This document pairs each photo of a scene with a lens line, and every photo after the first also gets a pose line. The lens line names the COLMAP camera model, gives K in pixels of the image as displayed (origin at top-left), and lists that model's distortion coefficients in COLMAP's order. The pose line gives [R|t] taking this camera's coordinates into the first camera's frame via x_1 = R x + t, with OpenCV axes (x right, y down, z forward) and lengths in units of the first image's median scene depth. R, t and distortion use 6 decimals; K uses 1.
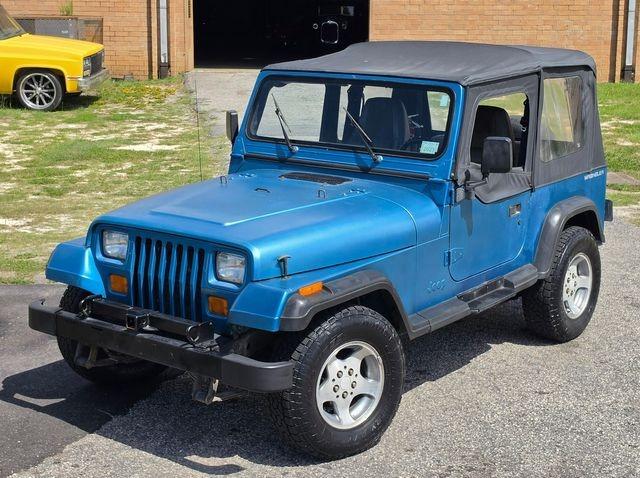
lens RADIAL K [[1206.8, 0, 283.6], [0, 1206.8, 239.5], [0, 0, 1]] dist [0.199551, -0.106584]
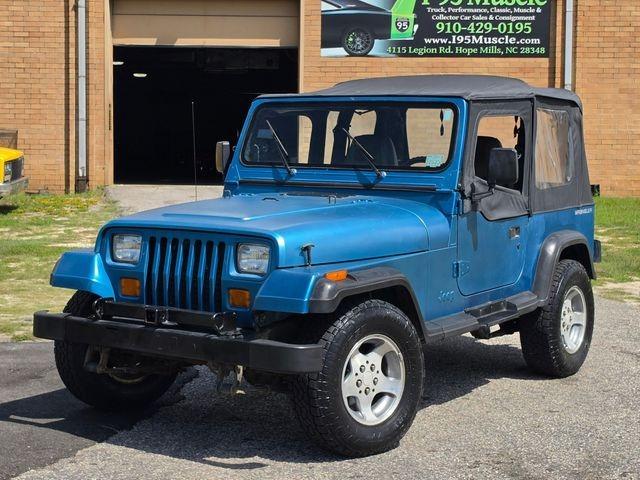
lens RADIAL K [[1311.5, 0, 254.9], [0, 1311.5, 239.3], [0, 0, 1]] dist [0.247579, -0.563340]
pose [[0.998046, 0.000683, 0.062484, -0.097021], [0.007523, 0.991354, -0.131000, 0.131773], [-0.062033, 0.131214, 0.989411, -0.061006]]
